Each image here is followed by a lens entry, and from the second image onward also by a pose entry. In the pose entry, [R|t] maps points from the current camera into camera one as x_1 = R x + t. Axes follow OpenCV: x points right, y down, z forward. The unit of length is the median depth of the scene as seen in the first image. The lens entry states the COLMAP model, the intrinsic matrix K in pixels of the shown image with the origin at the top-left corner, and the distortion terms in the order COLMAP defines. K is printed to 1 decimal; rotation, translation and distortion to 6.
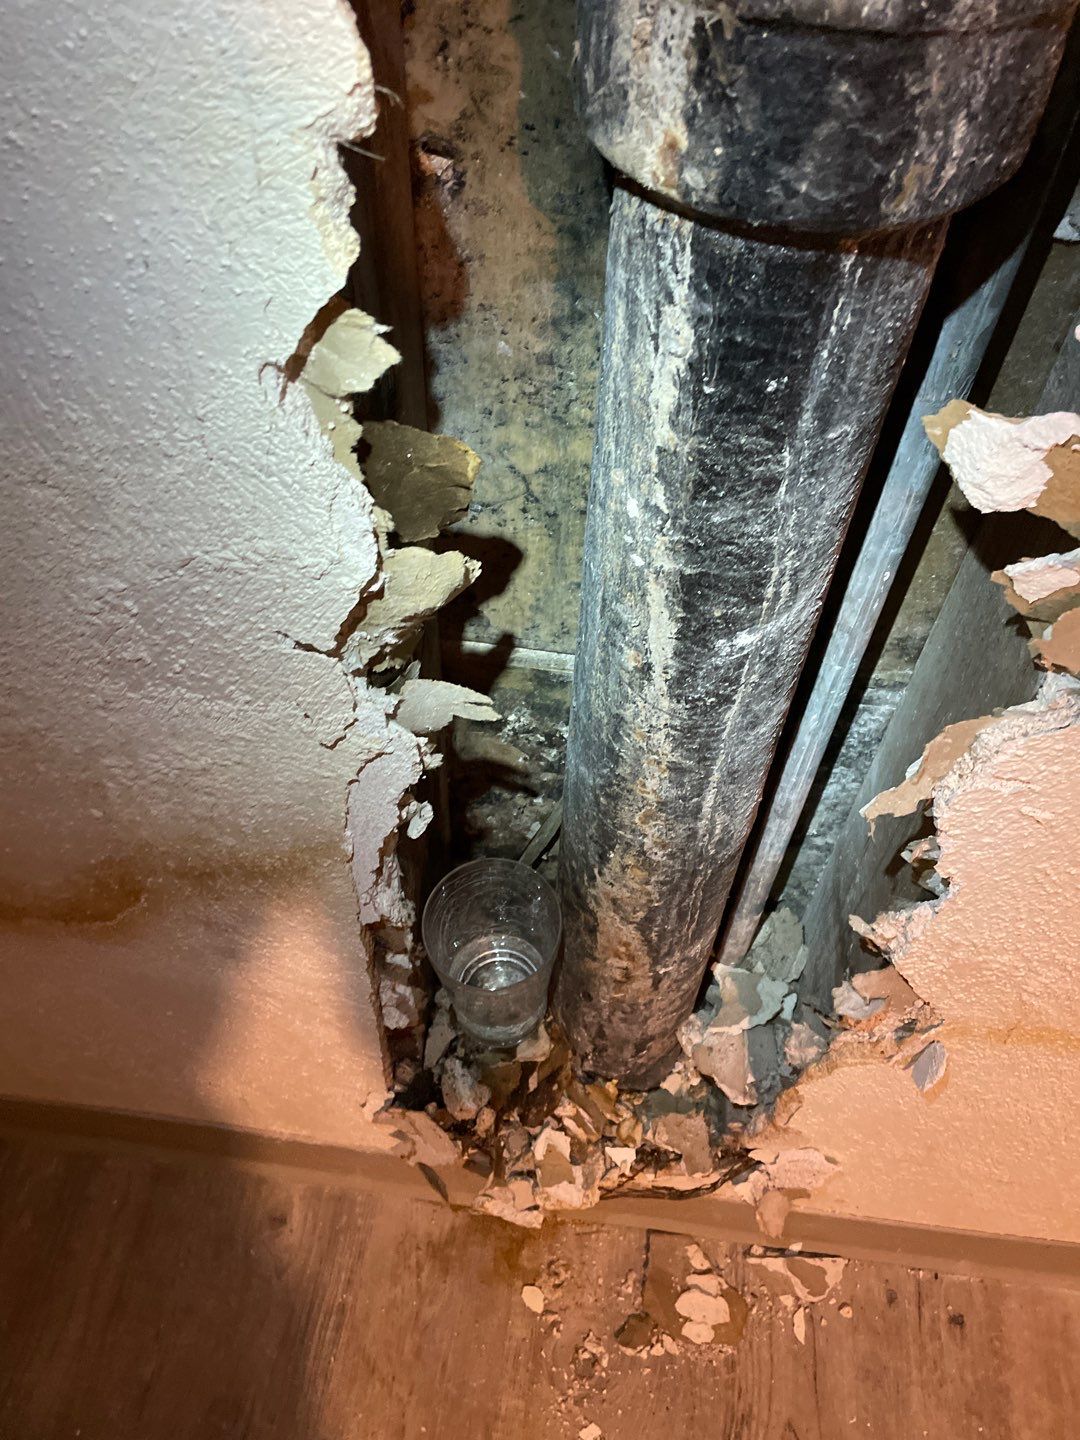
lens RADIAL K [[1086.7, 0, 555.4], [0, 1086.7, 704.4], [0, 0, 1]] dist [0.105378, -0.144115]
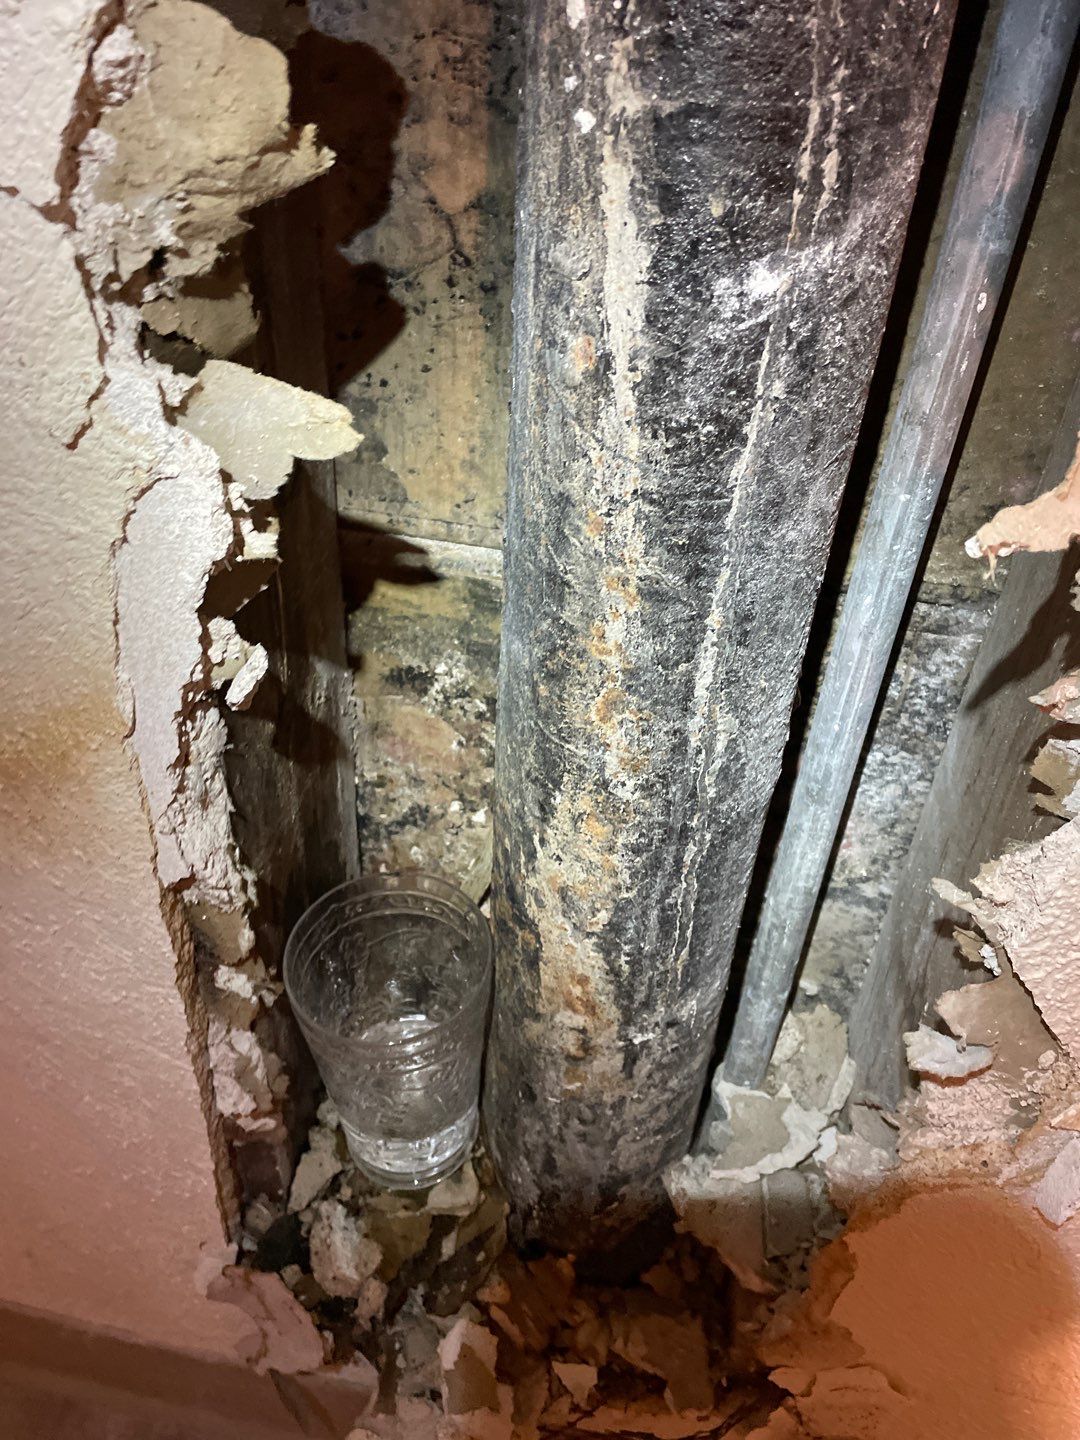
lens RADIAL K [[1091.4, 0, 546.8], [0, 1091.4, 720.4], [0, 0, 1]] dist [0.088287, -0.119406]
pose [[0.998642, 0.041030, -0.032114, 0.078993], [-0.047378, 0.971560, -0.232004, 0.301468], [0.021682, 0.233211, 0.972185, 0.432976]]
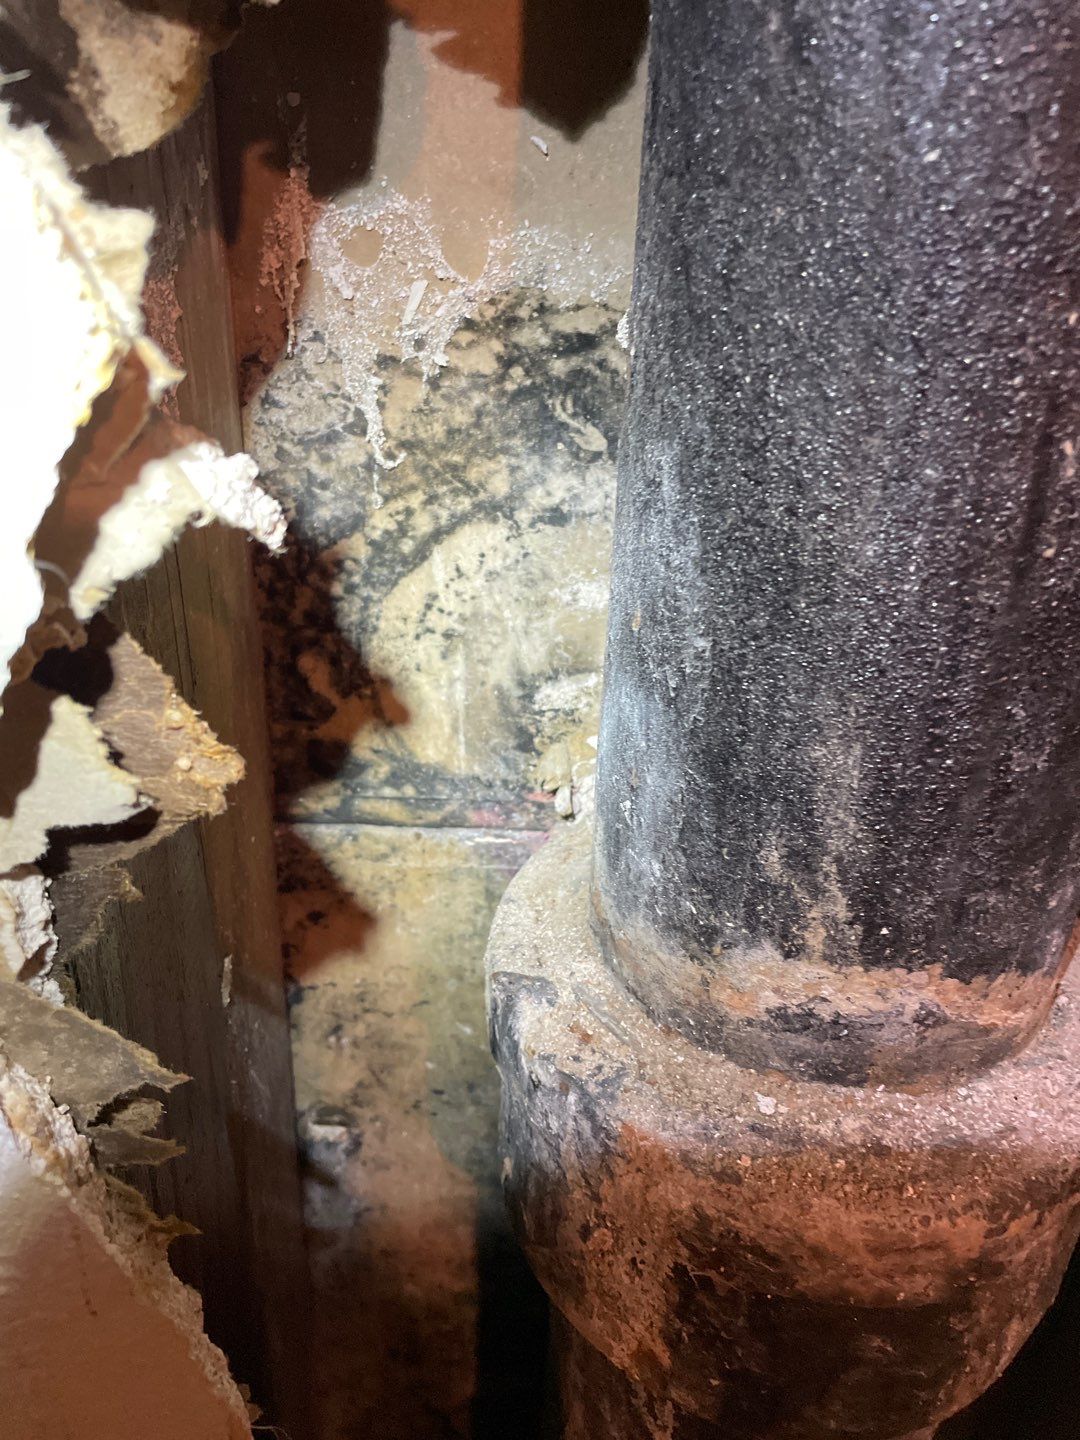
lens RADIAL K [[1108.4, 0, 542.0], [0, 1108.4, 715.5], [0, 0, 1]] dist [0.077743, -0.118879]
pose [[0.993345, -0.051522, 0.103007, -0.015479], [0.088837, 0.911956, -0.400556, -0.377006], [-0.073300, 0.407041, 0.910464, 0.075563]]
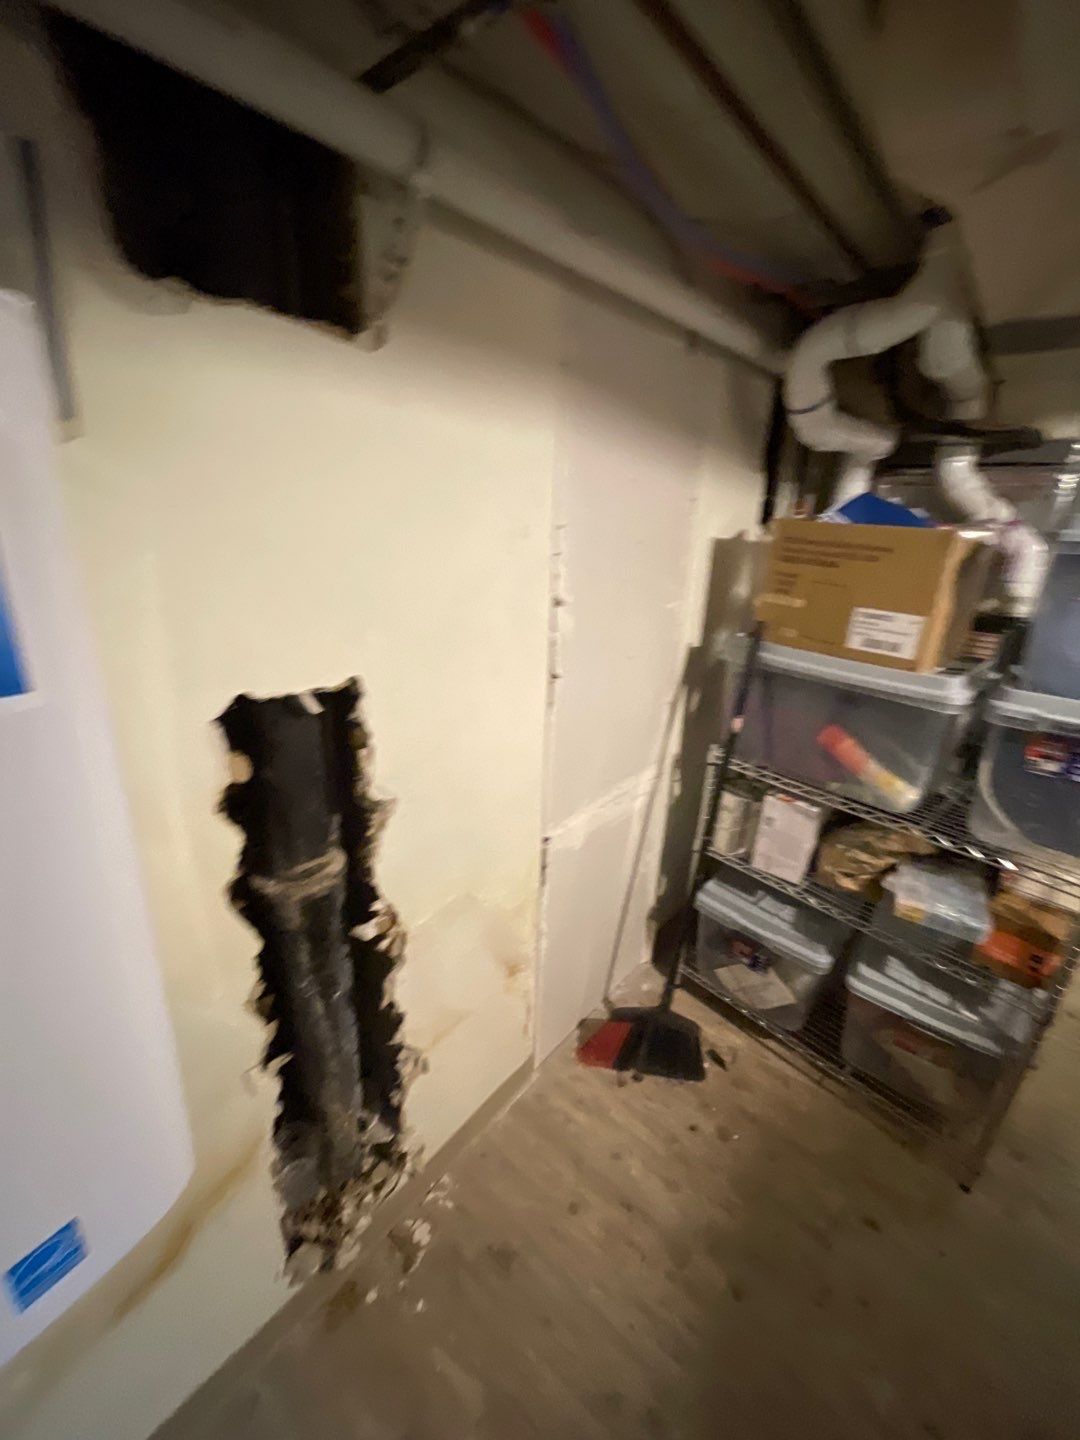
lens RADIAL K [[581.0, 0, 545.0], [0, 581.0, 719.9], [0, 0, 1]] dist [-0.001937, -0.000283]
pose [[0.545132, -0.302339, 0.781935, -0.795738], [0.631089, 0.761972, -0.145348, -0.032749], [-0.551868, 0.572704, 0.606178, -1.380610]]
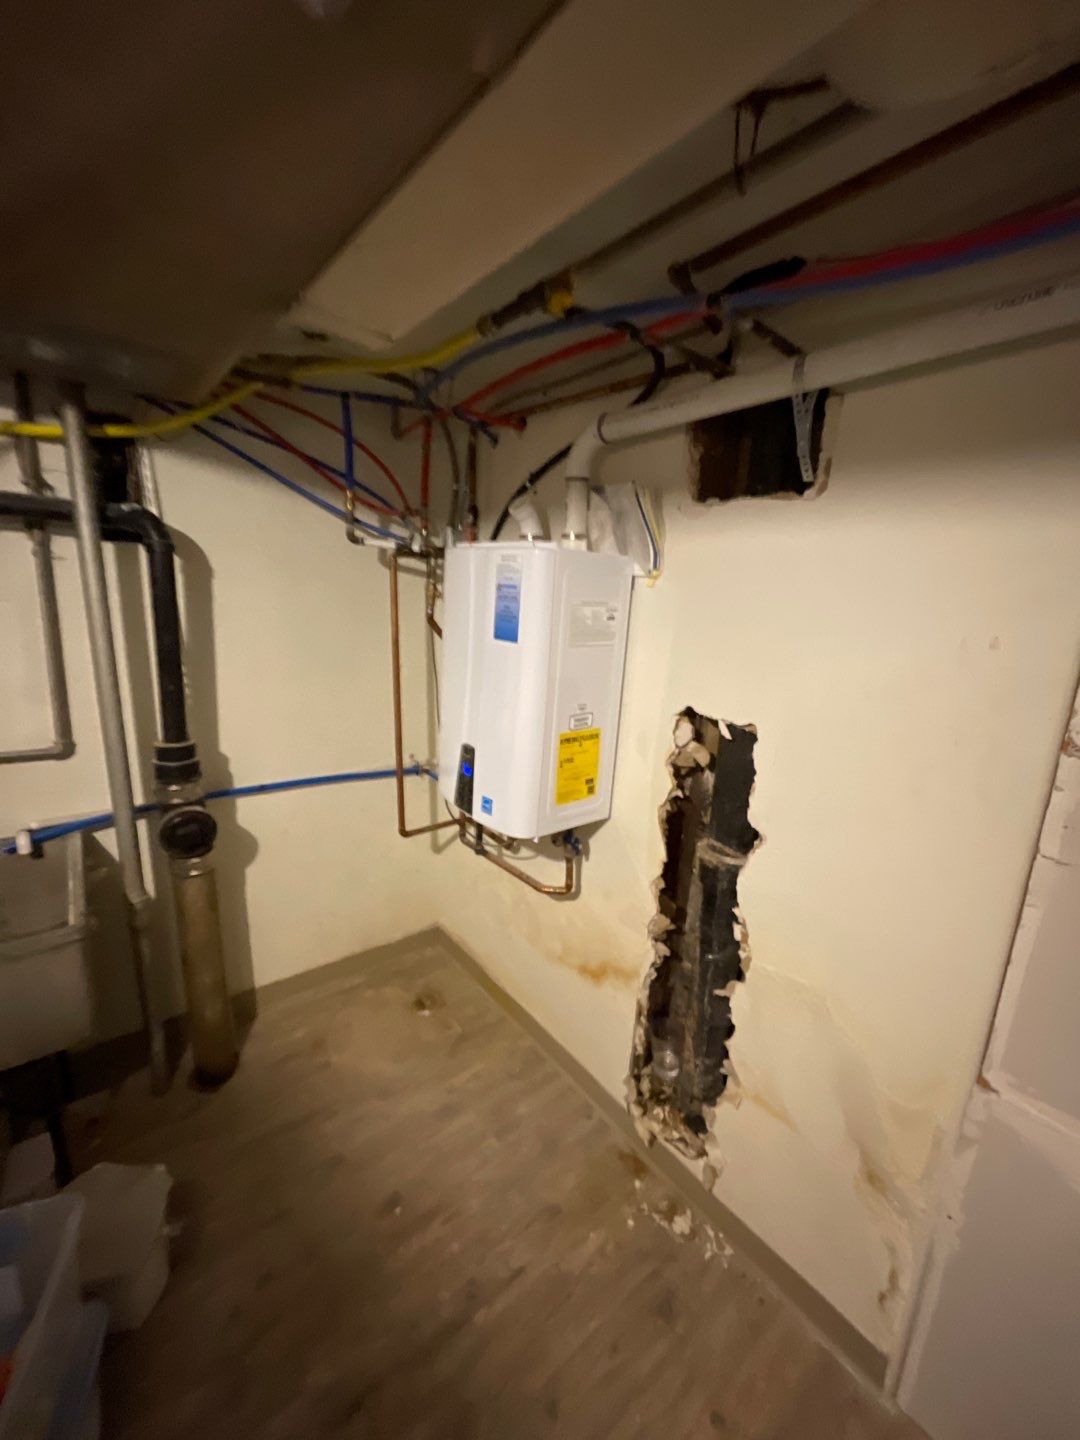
lens RADIAL K [[578.6, 0, 547.0], [0, 578.6, 720.5], [0, 0, 1]] dist [-0.001128, -0.000448]
pose [[0.717030, 0.146103, -0.681558, 1.366095], [-0.544982, 0.727124, -0.417475, 0.731311], [0.434583, 0.670779, 0.600993, -1.922569]]
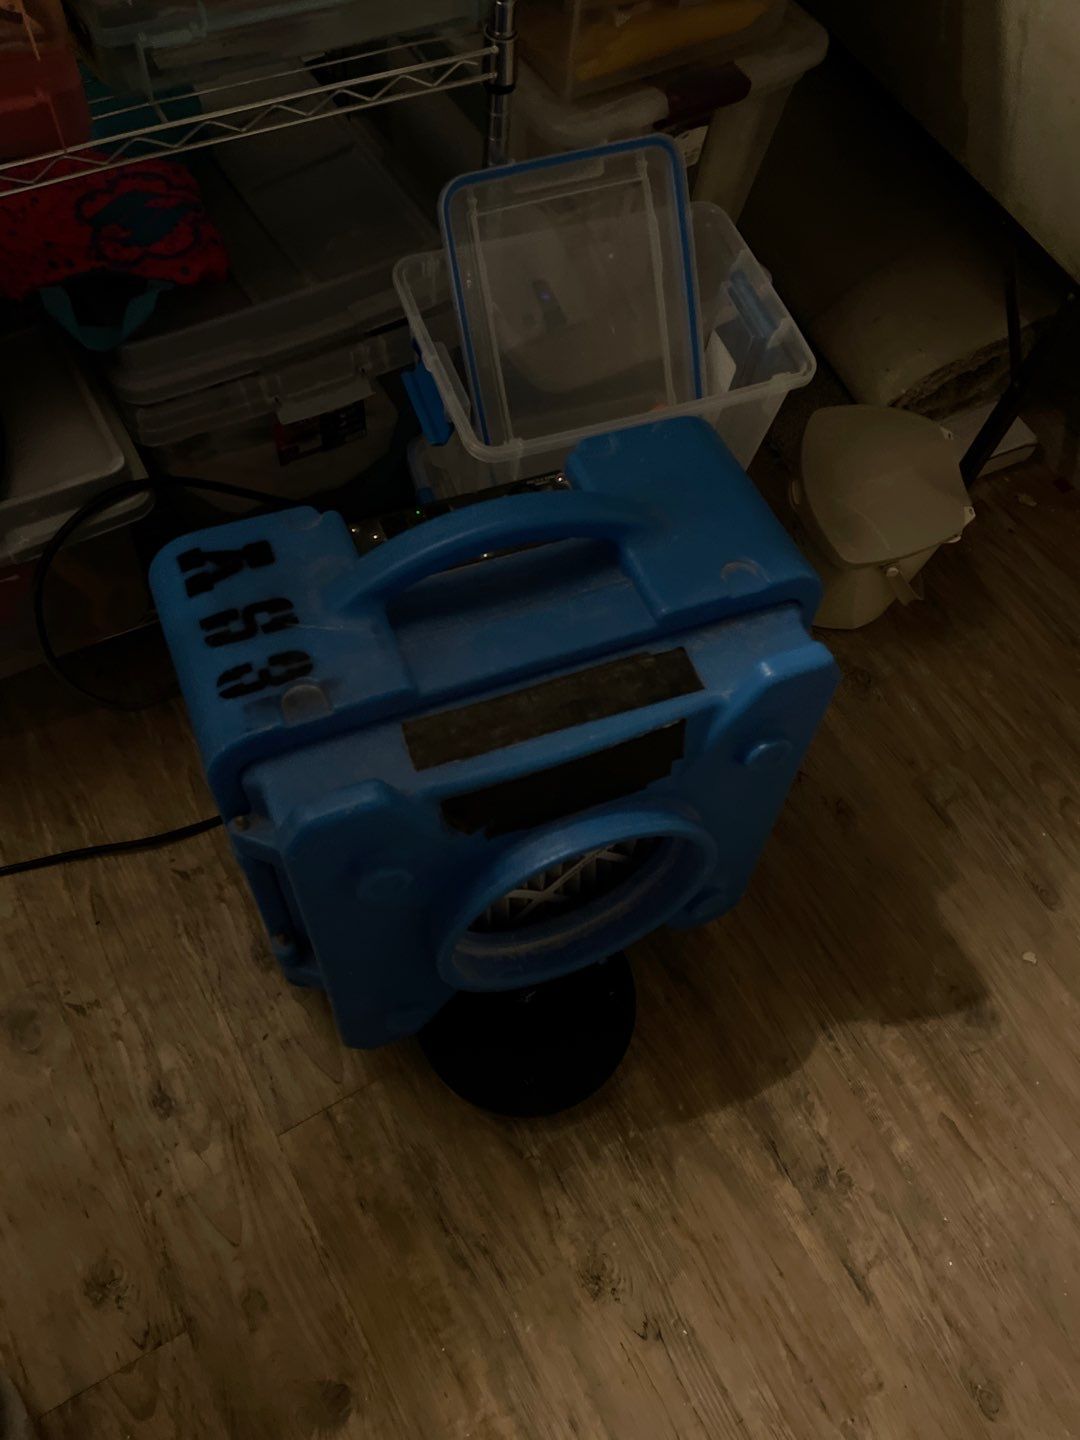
lens RADIAL K [[1091.4, 0, 539.1], [0, 1091.4, 703.8], [0, 0, 1]] dist [0.080792, -0.089345]
pose [[-0.782428, 0.465221, -0.413977, 0.790137], [-0.566045, -0.254164, 0.784215, 0.364042], [0.259615, 0.847921, 0.462201, -1.054961]]
